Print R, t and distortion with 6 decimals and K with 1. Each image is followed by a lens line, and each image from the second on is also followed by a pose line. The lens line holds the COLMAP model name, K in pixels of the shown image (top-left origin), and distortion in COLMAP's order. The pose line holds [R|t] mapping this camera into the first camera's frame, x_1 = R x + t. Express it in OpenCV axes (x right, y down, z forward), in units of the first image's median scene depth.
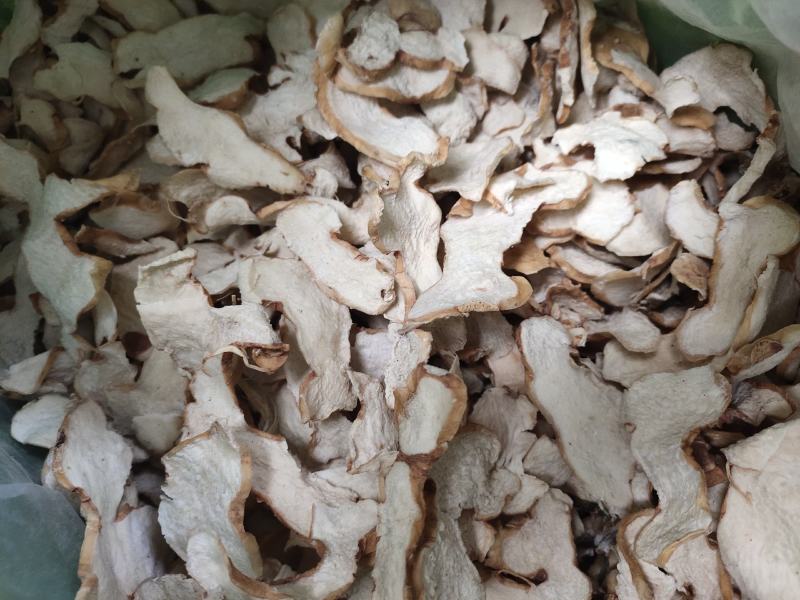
lens RADIAL K [[640.1, 0, 400.0], [0, 640.1, 300.0], [0, 0, 1]] dist [0.062541, -0.113221]
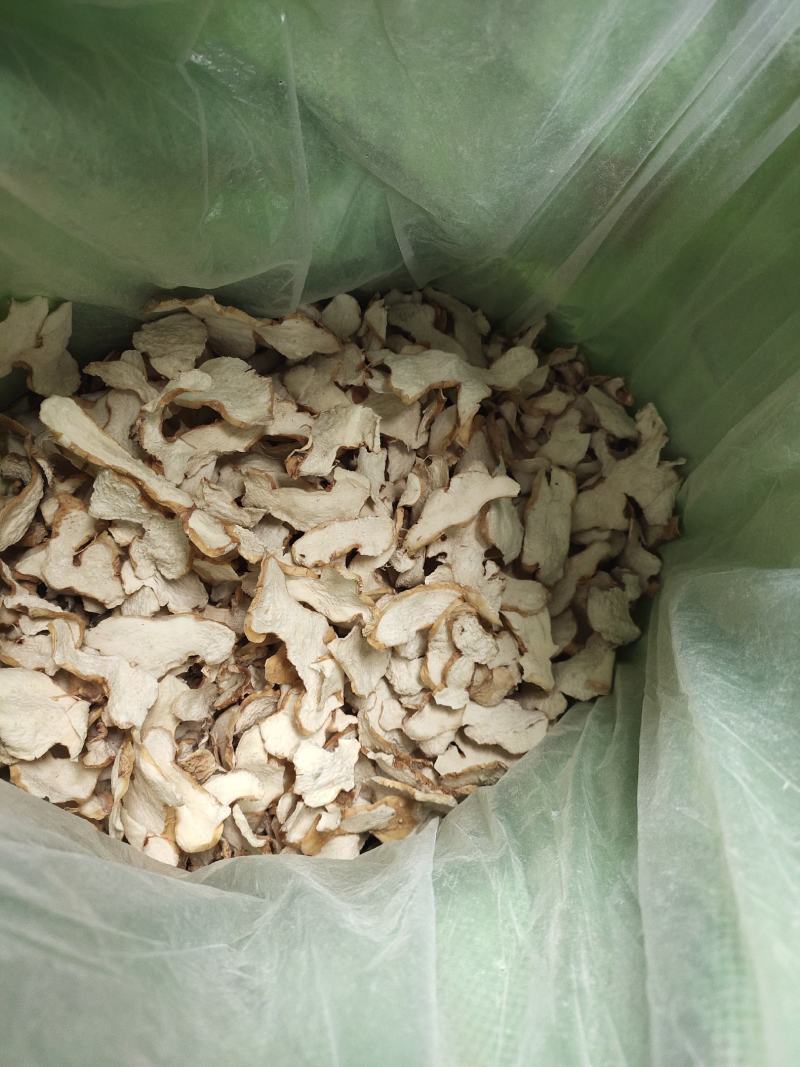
lens RADIAL K [[949.8, 0, 400.0], [0, 949.8, 533.5], [0, 0, 1]] dist [-0.003981, 0.679697]
pose [[-0.455330, 0.874224, -0.168546, 0.183832], [-0.890068, -0.442437, 0.109674, -0.407586], [0.021309, 0.199955, 0.979573, -1.057976]]
